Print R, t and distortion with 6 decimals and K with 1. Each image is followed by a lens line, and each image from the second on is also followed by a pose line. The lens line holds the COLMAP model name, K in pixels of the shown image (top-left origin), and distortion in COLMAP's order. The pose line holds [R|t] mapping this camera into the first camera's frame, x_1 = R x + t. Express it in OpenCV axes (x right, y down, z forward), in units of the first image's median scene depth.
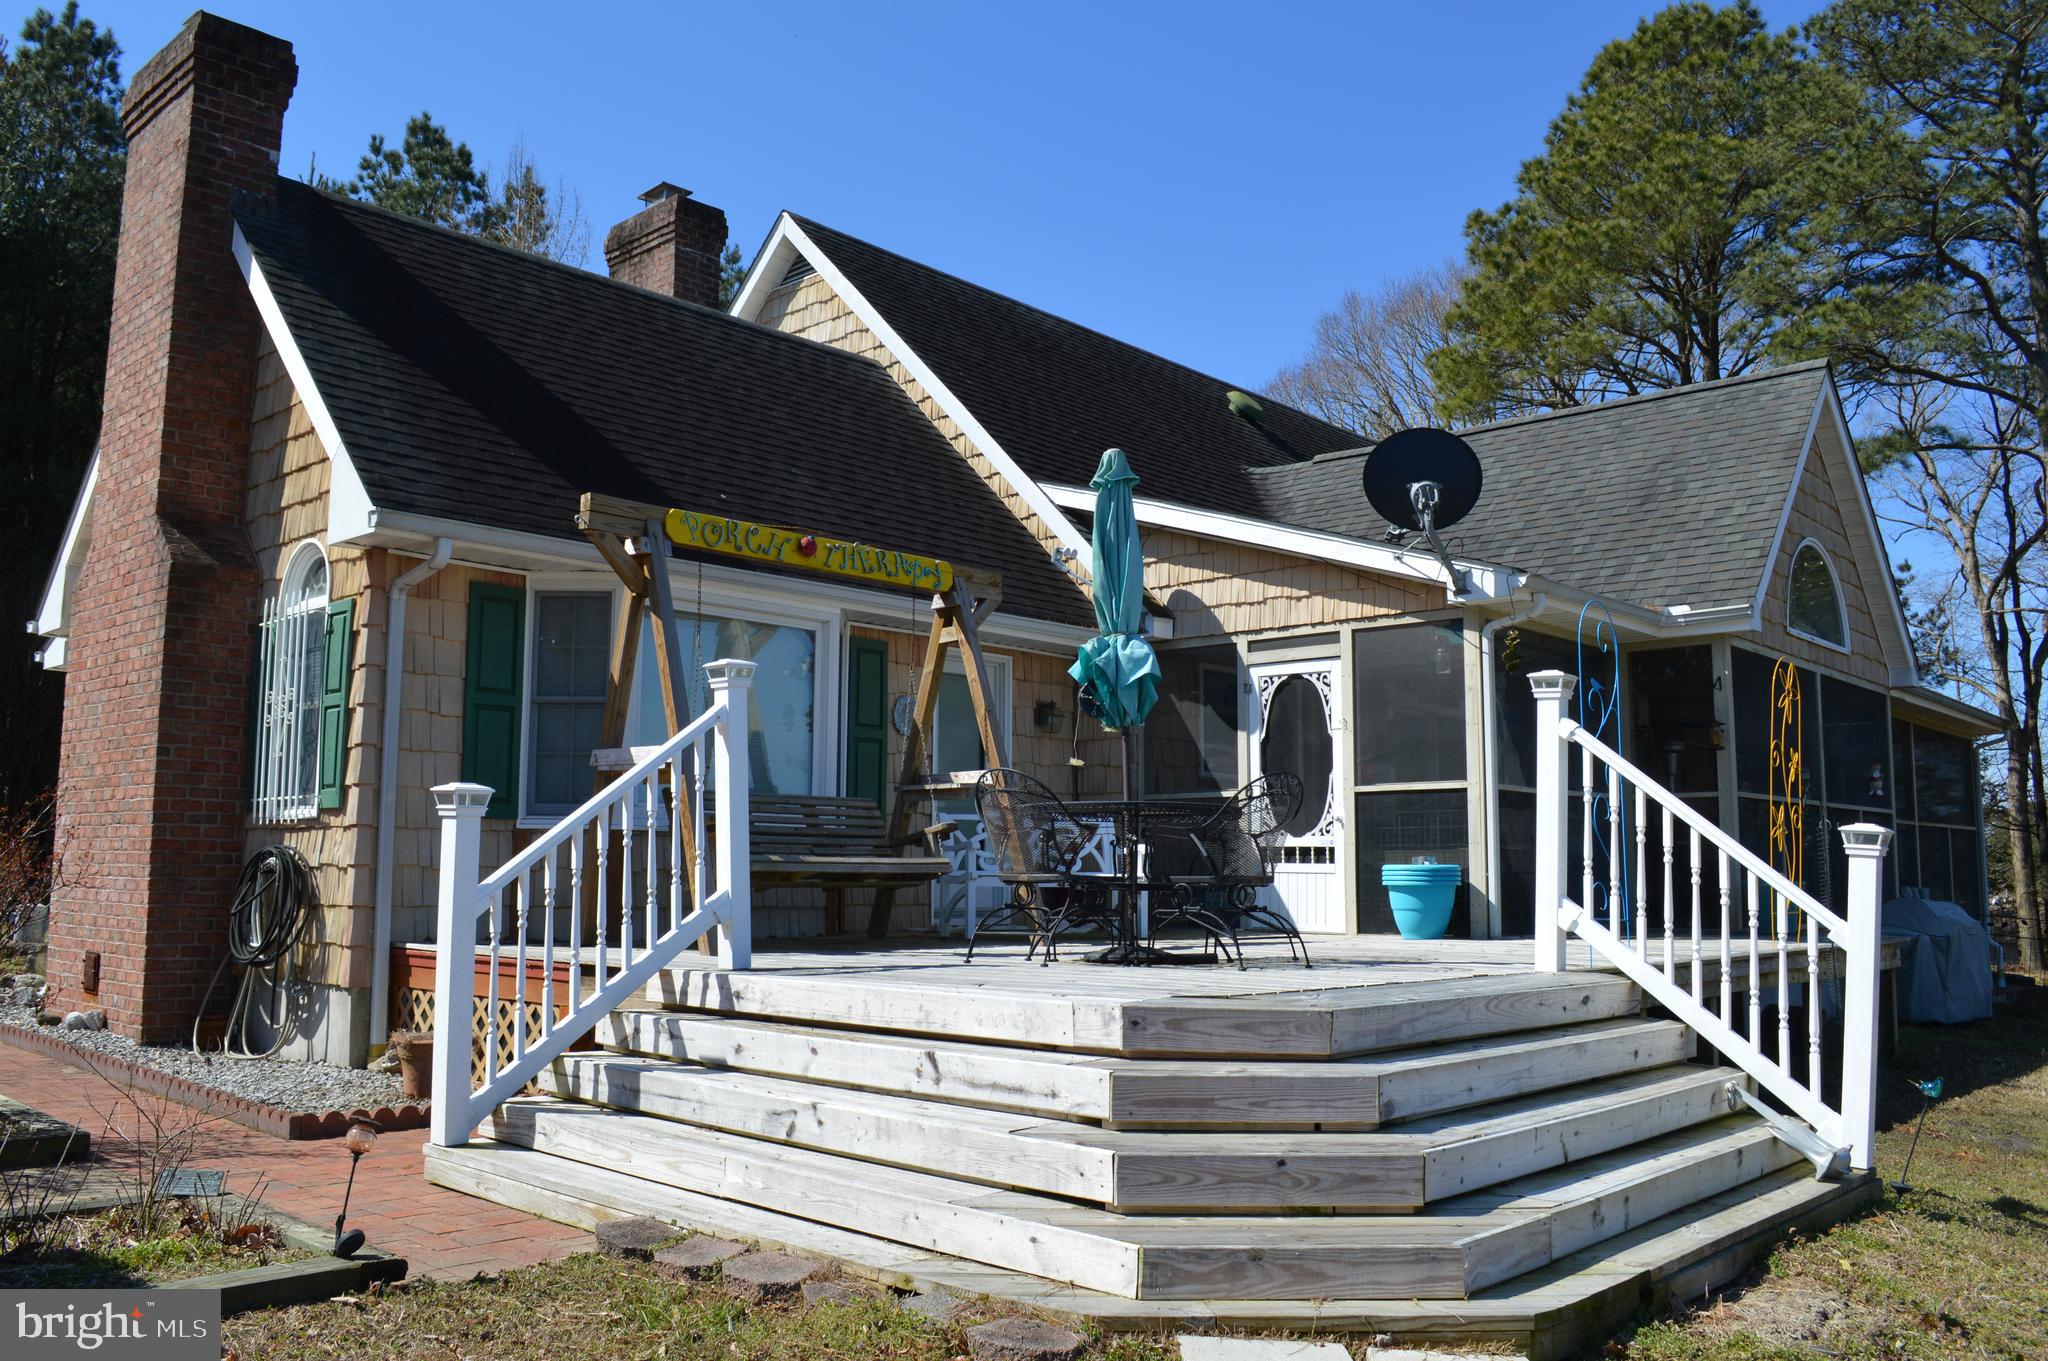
lens RADIAL K [[1617.9, 0, 1013.6], [0, 1617.9, 687.3], [0, 0, 1]] dist [-0.074637, 0.009730]
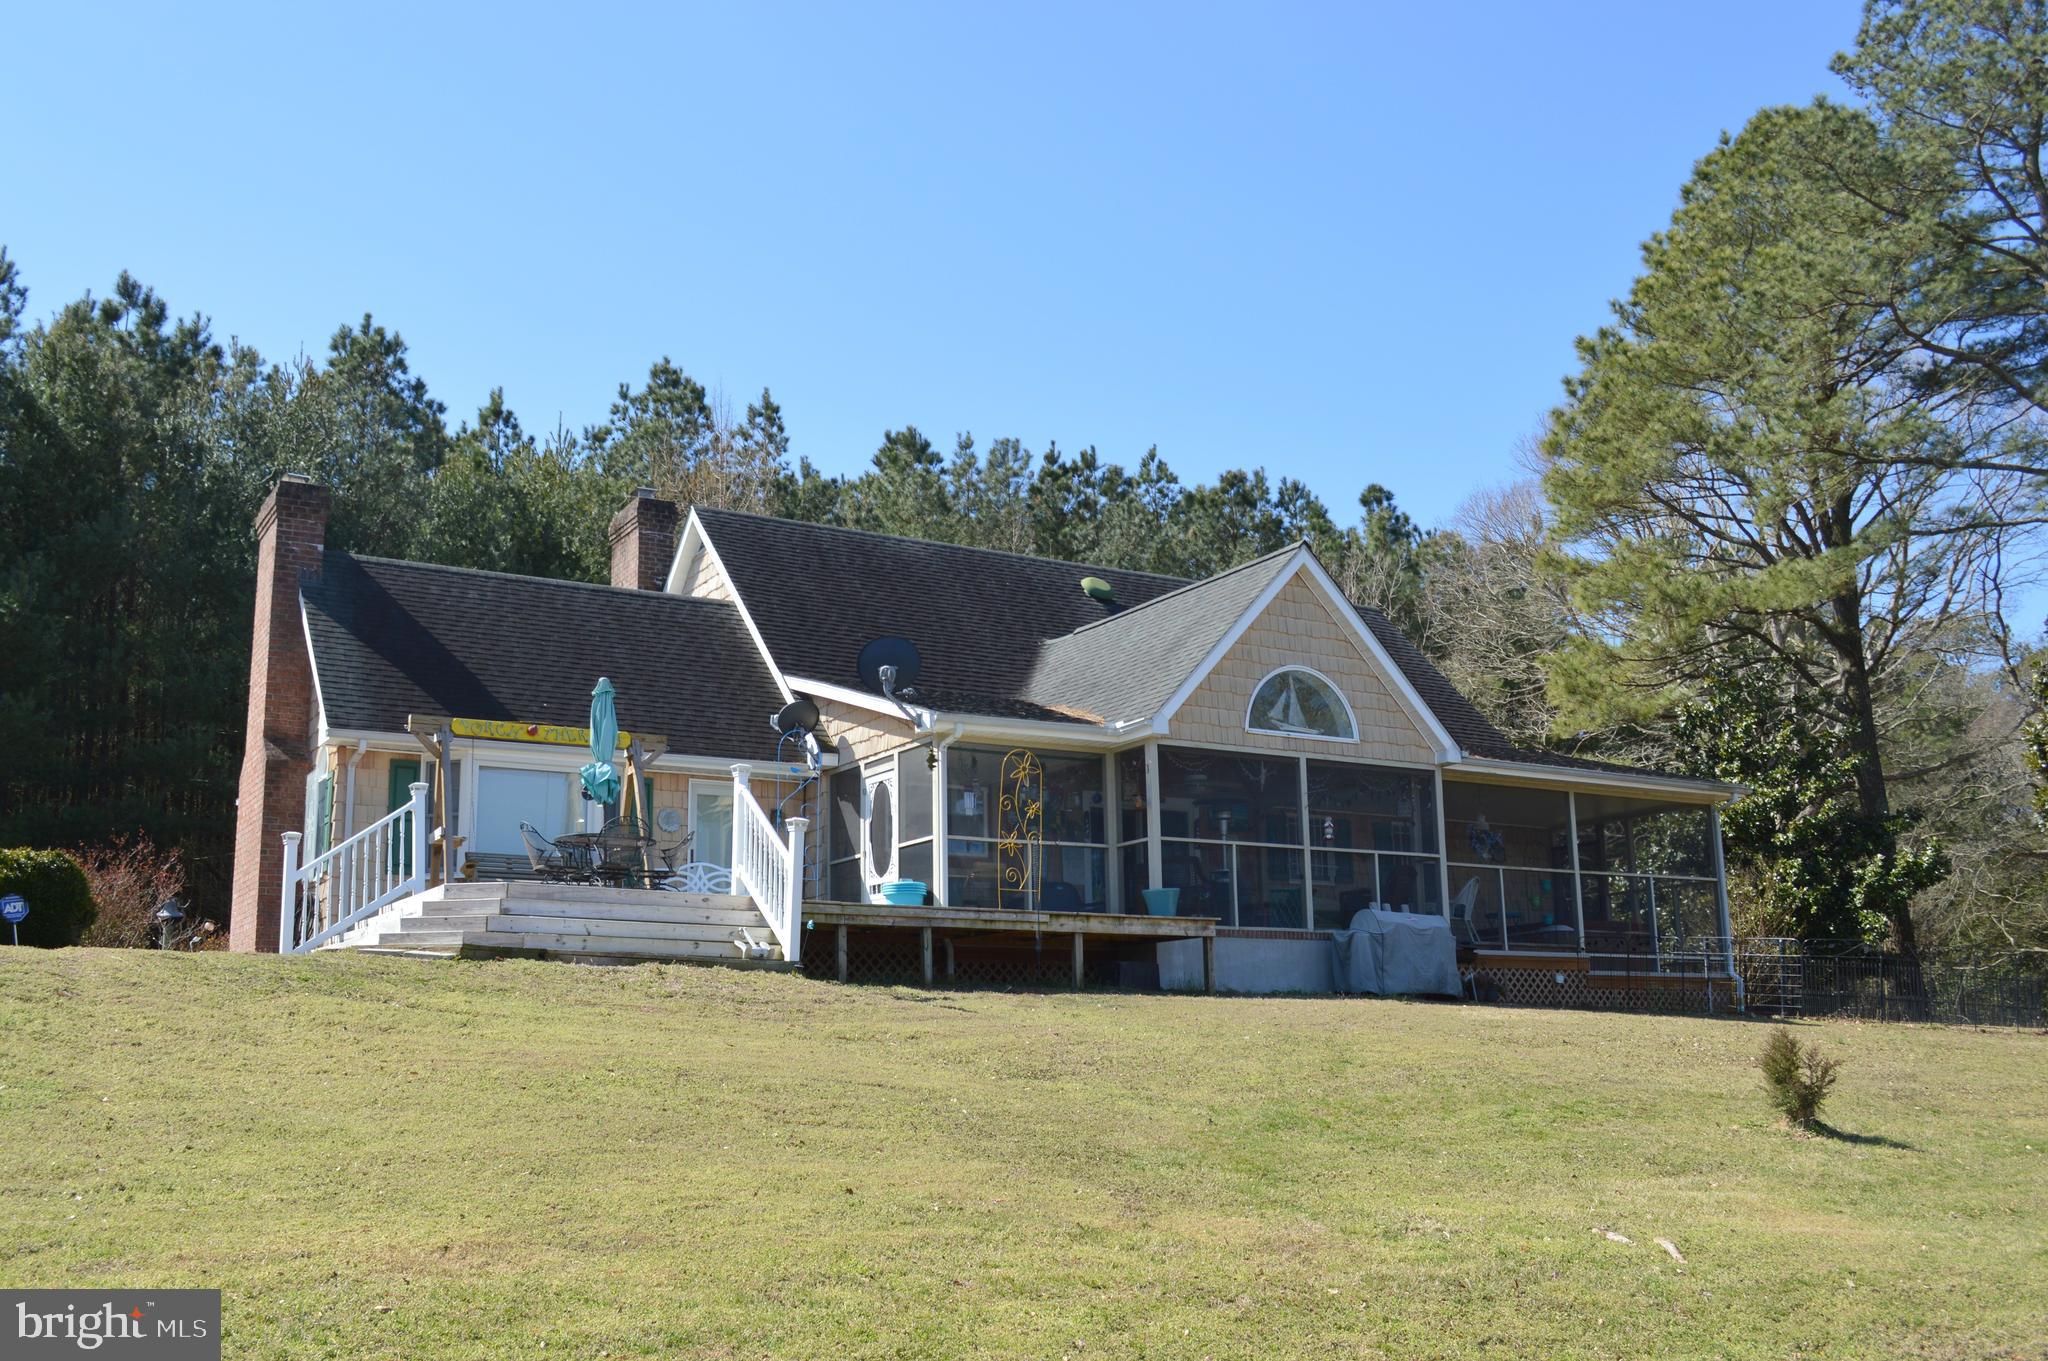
lens RADIAL K [[1958.0, 0, 1030.6], [0, 1958.0, 687.7], [0, 0, 1]] dist [-0.053755, 0.000000]
pose [[0.959060, -0.080794, -0.271433, 0.313156], [0.054914, 0.993305, -0.101636, 0.039087], [0.277827, 0.082569, 0.957076, -0.320897]]
